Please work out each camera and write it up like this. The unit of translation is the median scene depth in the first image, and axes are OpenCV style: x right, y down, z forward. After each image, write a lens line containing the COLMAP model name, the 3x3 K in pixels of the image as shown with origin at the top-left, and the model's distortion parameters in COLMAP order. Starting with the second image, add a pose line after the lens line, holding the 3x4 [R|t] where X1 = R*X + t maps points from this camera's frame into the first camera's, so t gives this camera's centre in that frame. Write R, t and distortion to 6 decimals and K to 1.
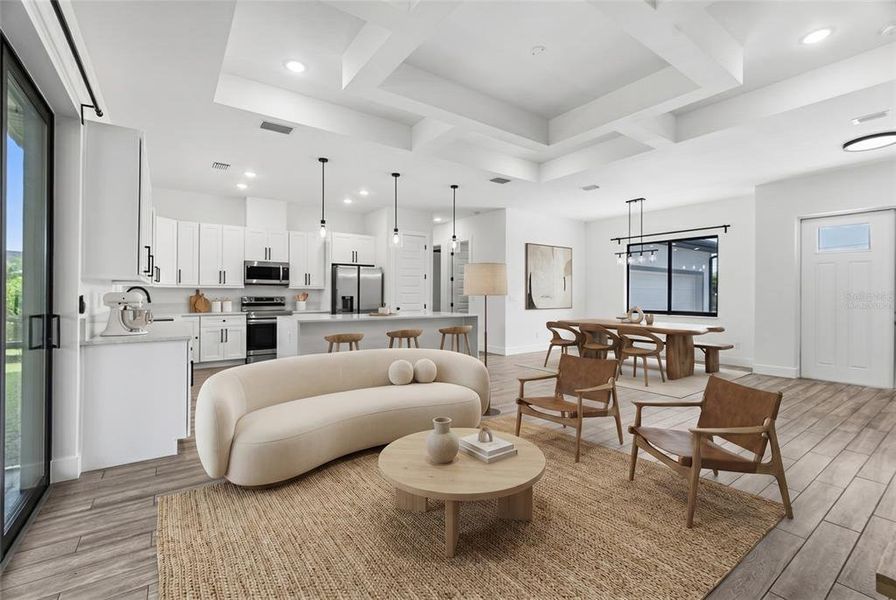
lens RADIAL K [[383.8, 0, 447.9], [0, 383.8, 294.7], [0, 0, 1]] dist [-0.025396, -0.000120]
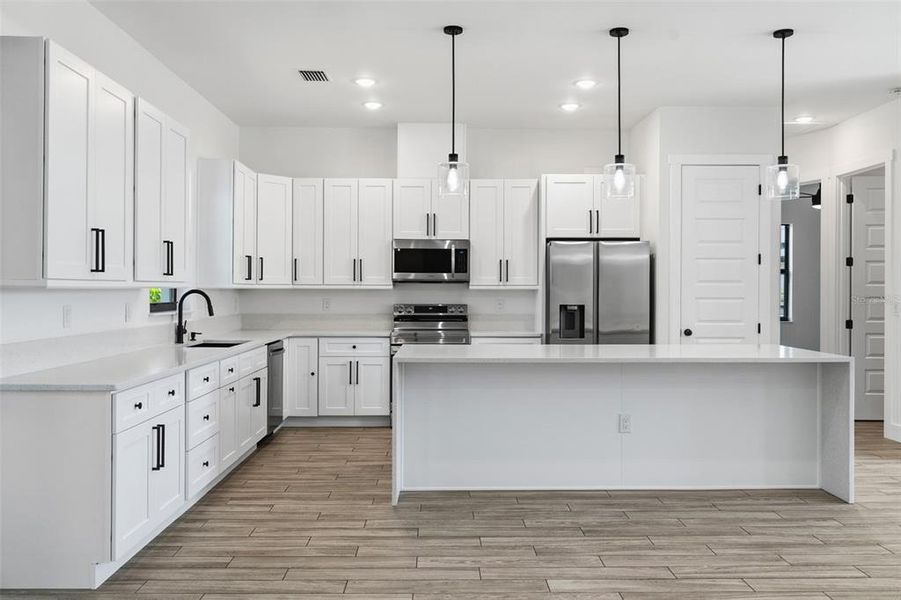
lens RADIAL K [[743.2, 0, 455.0], [0, 743.2, 298.8], [0, 0, 1]] dist [-0.007009, 0.007248]
pose [[0.822029, 0.003406, -0.569435, 0.151206], [0.001000, 0.999972, 0.007426, -0.010348], [0.569444, -0.006674, 0.822003, 0.148528]]
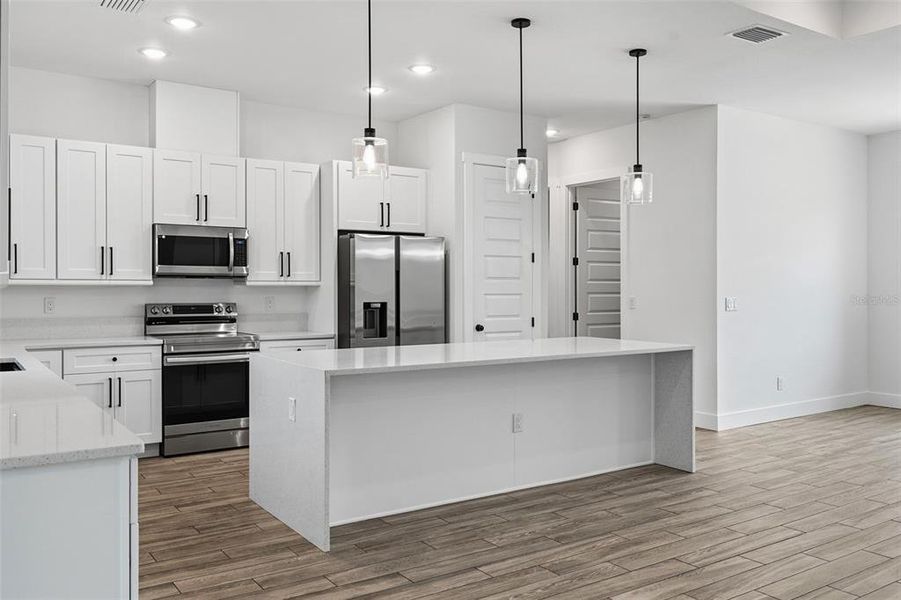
lens RADIAL K [[743.2, 0, 451.6], [0, 743.2, 295.5], [0, 0, 1]] dist [-0.007009, 0.007248]
pose [[0.999531, -0.002185, -0.030543, -0.146895], [0.002504, 0.999943, 0.010392, -0.012500], [0.030518, -0.010463, 0.999479, 0.127235]]
